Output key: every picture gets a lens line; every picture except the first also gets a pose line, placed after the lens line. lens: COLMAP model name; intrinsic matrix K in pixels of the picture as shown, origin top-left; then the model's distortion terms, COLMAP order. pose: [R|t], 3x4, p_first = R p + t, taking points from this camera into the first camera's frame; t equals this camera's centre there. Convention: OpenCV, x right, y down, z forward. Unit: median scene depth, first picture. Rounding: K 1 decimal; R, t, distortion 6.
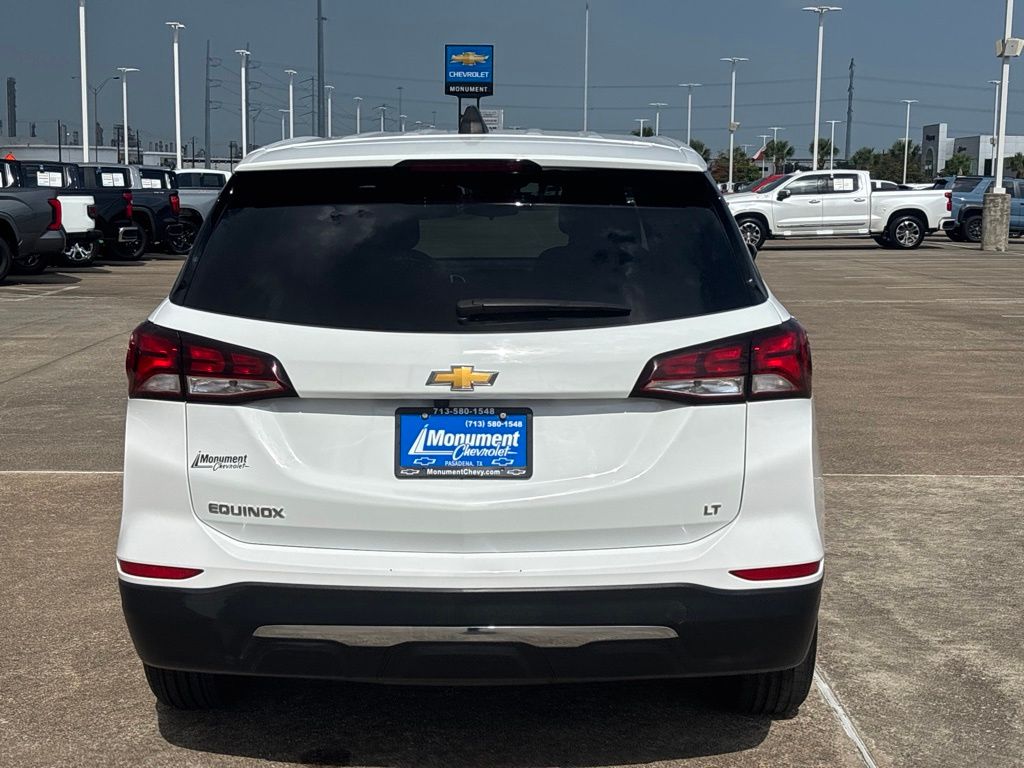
lens RADIAL K [[1546.0, 0, 515.5], [0, 1546.0, 364.6], [0, 0, 1]] dist [0.102479, 0.000000]
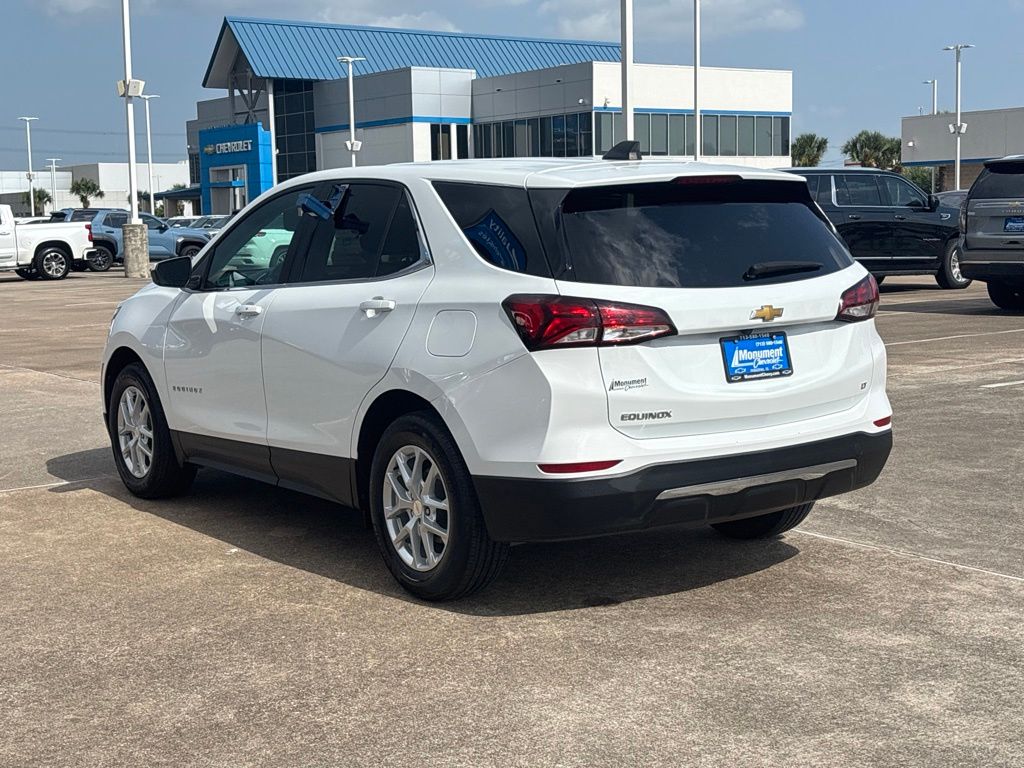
lens RADIAL K [[1546.0, 0, 518.1], [0, 1546.0, 385.3], [0, 0, 1]] dist [0.102479, 0.000000]
pose [[0.804362, -0.091174, 0.587102, -1.128312], [0.096758, 0.995066, 0.021964, 0.021445], [-0.586207, 0.039140, 0.809215, -0.115873]]
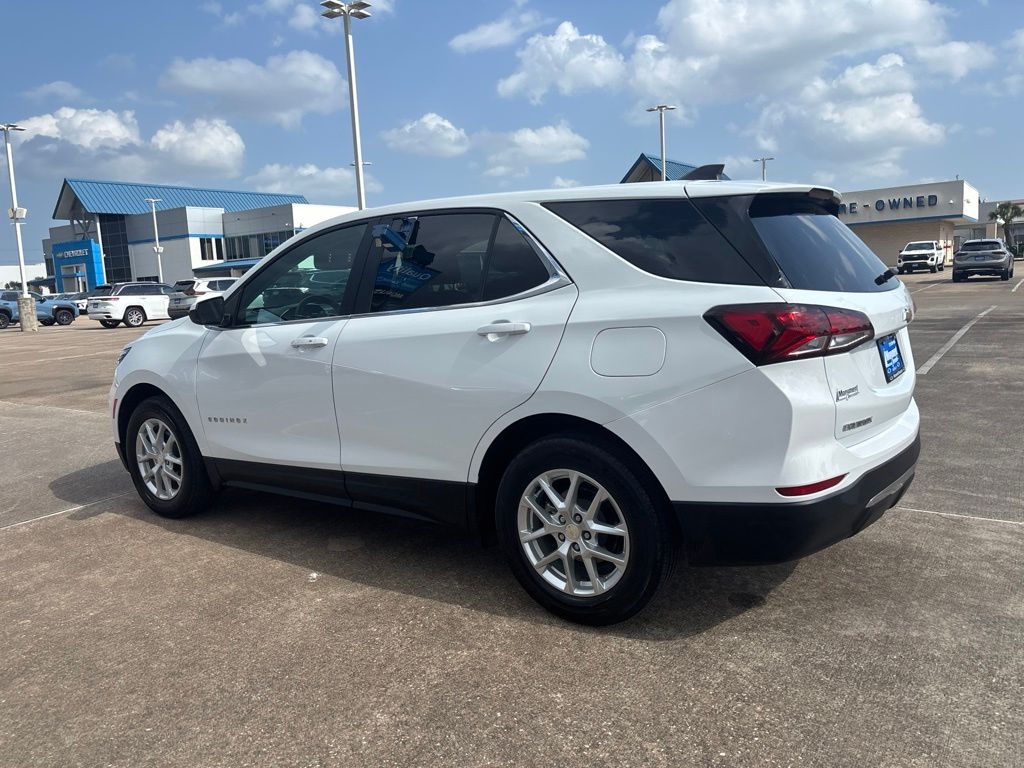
lens RADIAL K [[772.8, 0, 504.2], [0, 772.8, 370.6], [0, 0, 1]] dist [0.025428, -0.014244]
pose [[0.568683, -0.139055, 0.810718, -0.933323], [0.151502, 0.986452, 0.062925, -0.049248], [-0.808484, 0.087041, 0.582045, 0.841414]]
